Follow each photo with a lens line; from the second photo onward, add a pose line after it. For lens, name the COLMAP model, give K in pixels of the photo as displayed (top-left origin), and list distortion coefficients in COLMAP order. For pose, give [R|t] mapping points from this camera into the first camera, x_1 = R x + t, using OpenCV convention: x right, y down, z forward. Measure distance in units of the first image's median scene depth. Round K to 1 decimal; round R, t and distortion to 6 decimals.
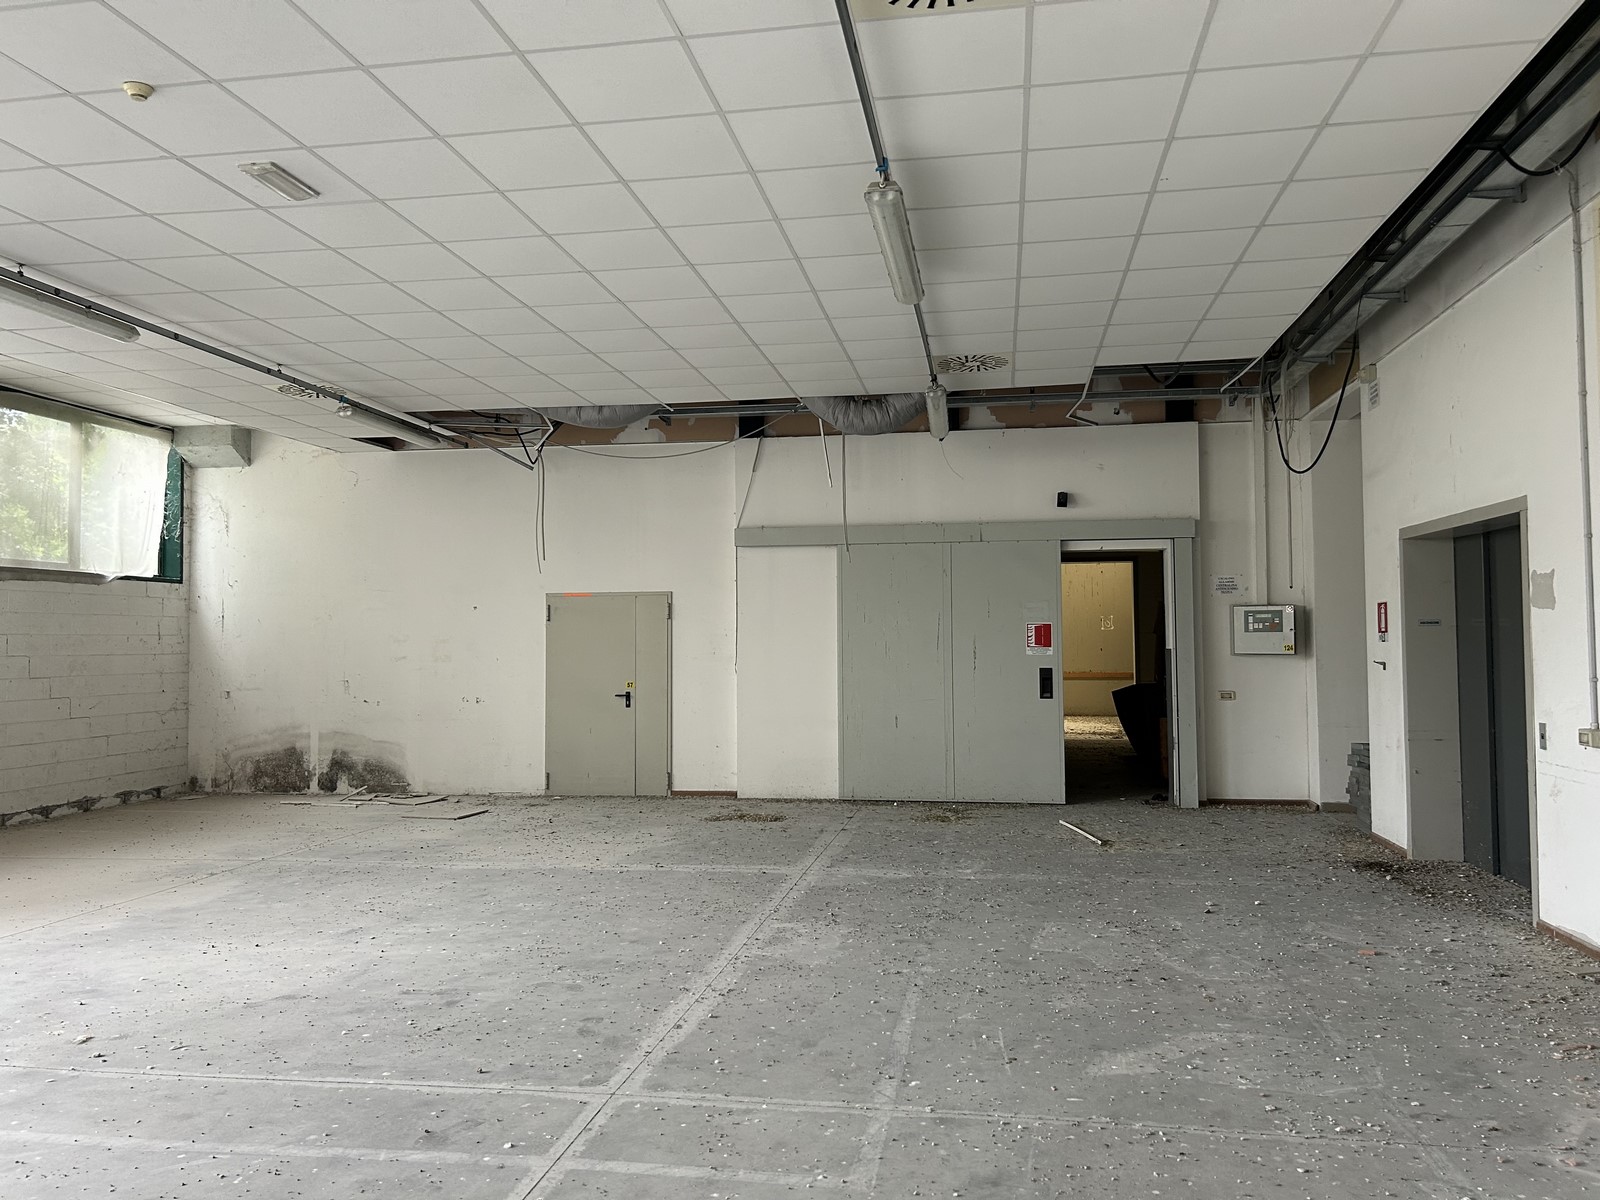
lens RADIAL K [[1214.5, 0, 806.0], [0, 1214.5, 588.8], [0, 0, 1]] dist [0.040437, -0.021172]
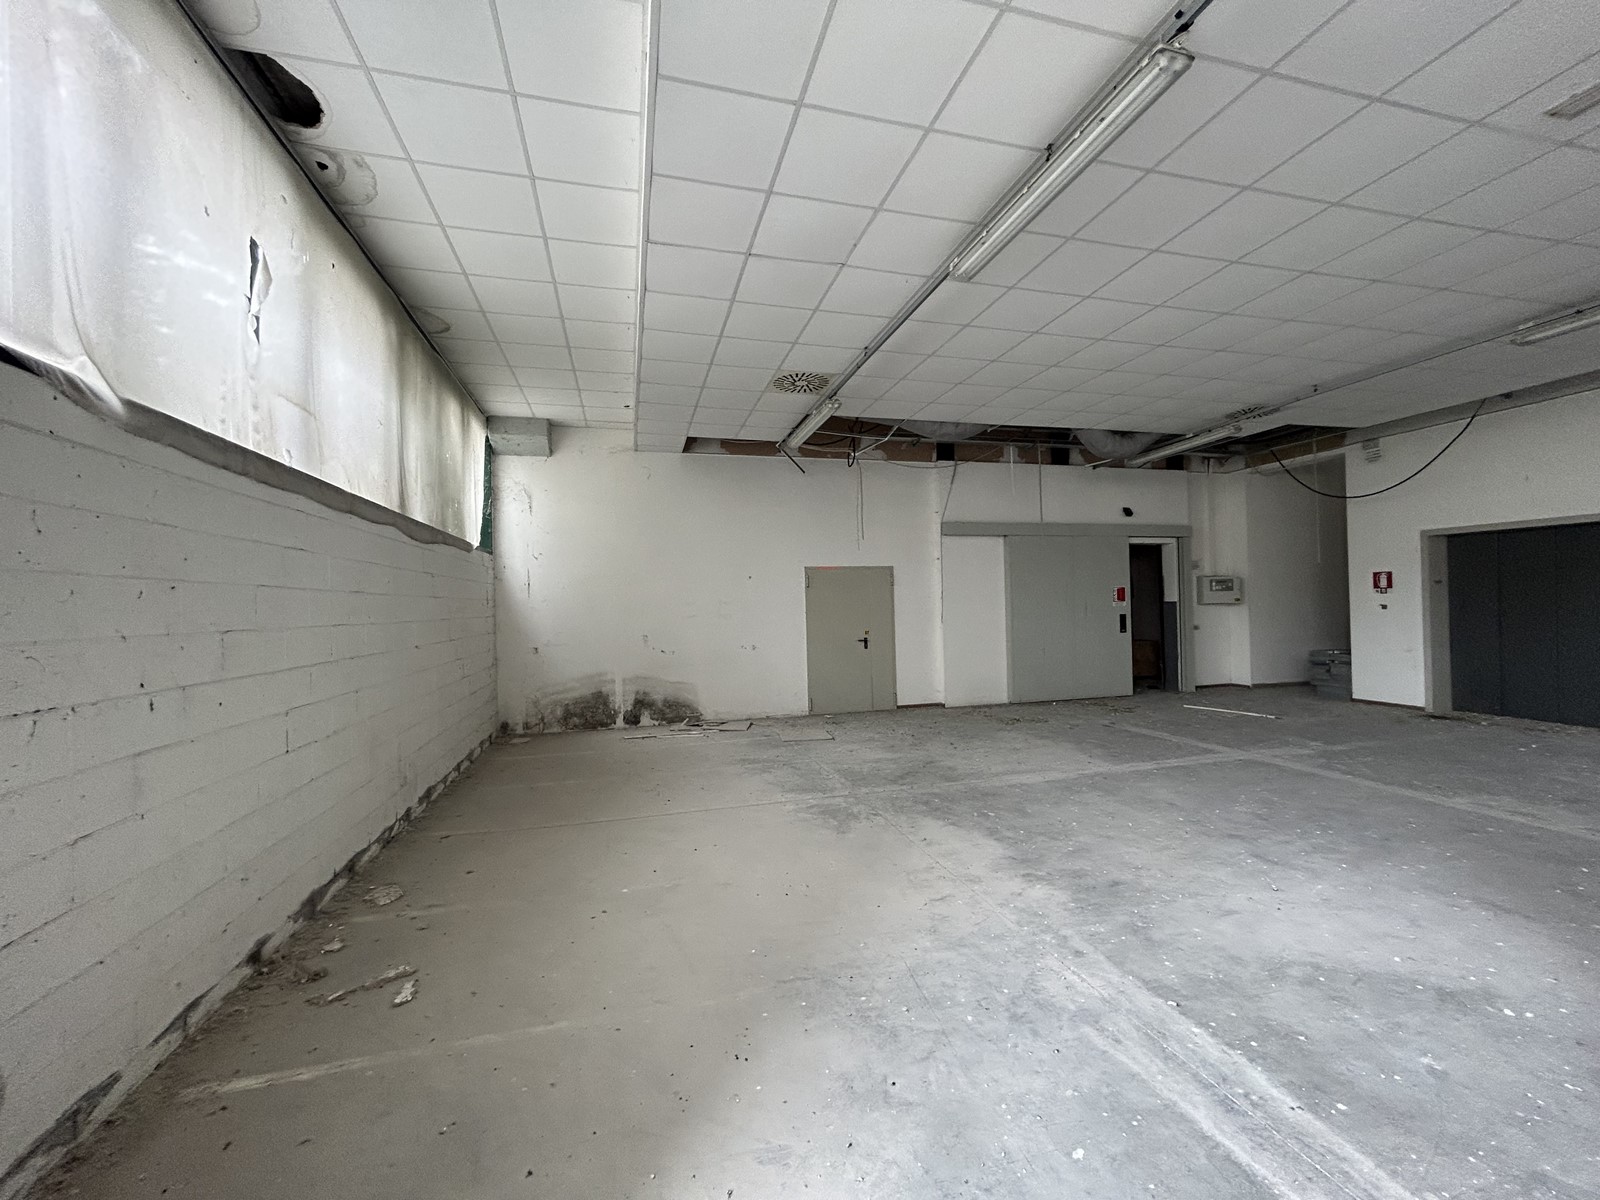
lens RADIAL K [[647.4, 0, 795.5], [0, 647.4, 604.2], [0, 0, 1]] dist [0.000595, -0.000130]
pose [[0.916476, -0.012297, 0.399902, -0.513859], [-0.003339, 0.999258, 0.038379, 0.018132], [-0.400077, -0.036509, 0.915754, 0.347397]]
